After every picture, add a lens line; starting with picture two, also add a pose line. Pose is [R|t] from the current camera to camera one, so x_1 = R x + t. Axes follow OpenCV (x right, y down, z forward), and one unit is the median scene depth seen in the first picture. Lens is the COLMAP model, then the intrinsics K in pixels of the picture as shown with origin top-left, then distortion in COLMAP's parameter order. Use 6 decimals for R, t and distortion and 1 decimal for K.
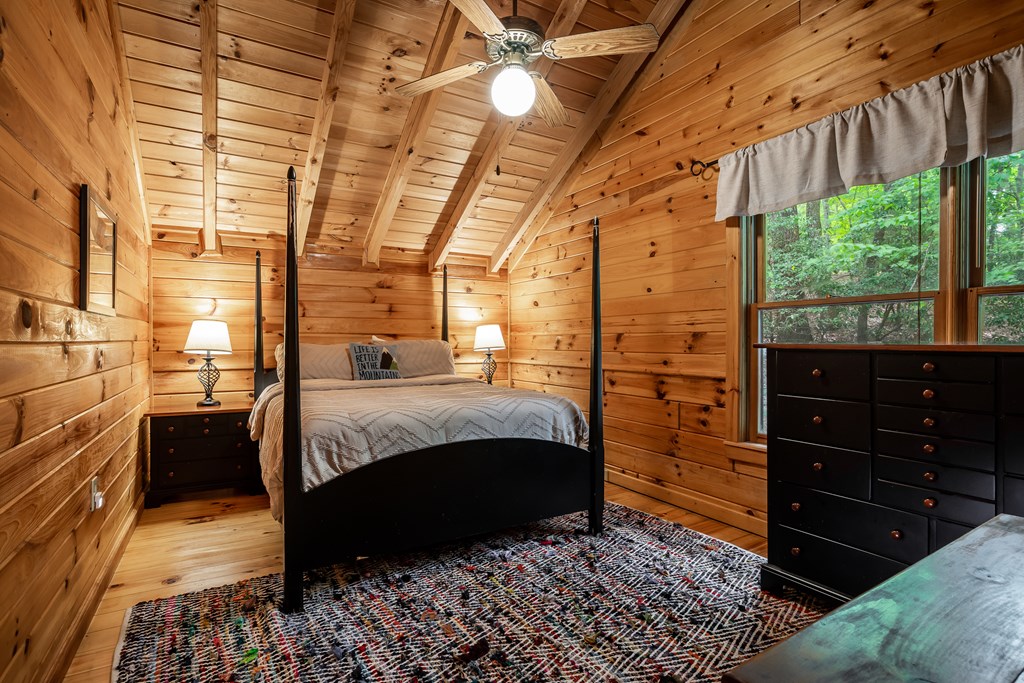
lens RADIAL K [[492.9, 0, 506.2], [0, 492.9, 343.6], [0, 0, 1]] dist [-0.024121, 0.012746]
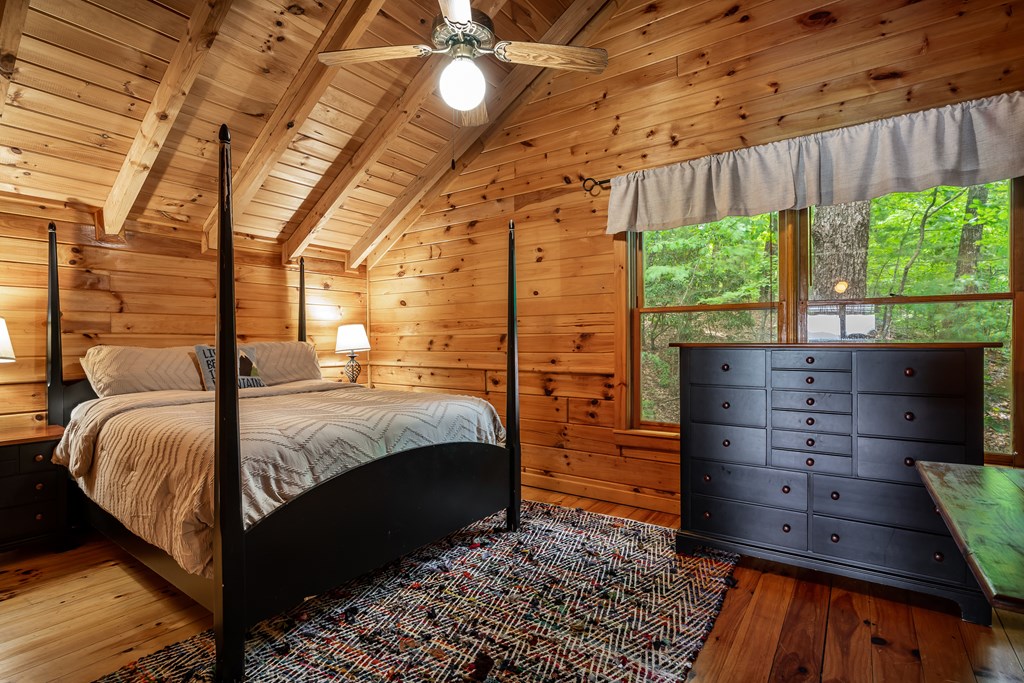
lens RADIAL K [[492.9, 0, 512.3], [0, 492.9, 343.9], [0, 0, 1]] dist [-0.024121, 0.012746]
pose [[0.915477, -0.007327, 0.402303, -0.221918], [0.007436, 0.999972, 0.001293, -0.001819], [-0.402301, 0.001808, 0.915505, 0.057302]]
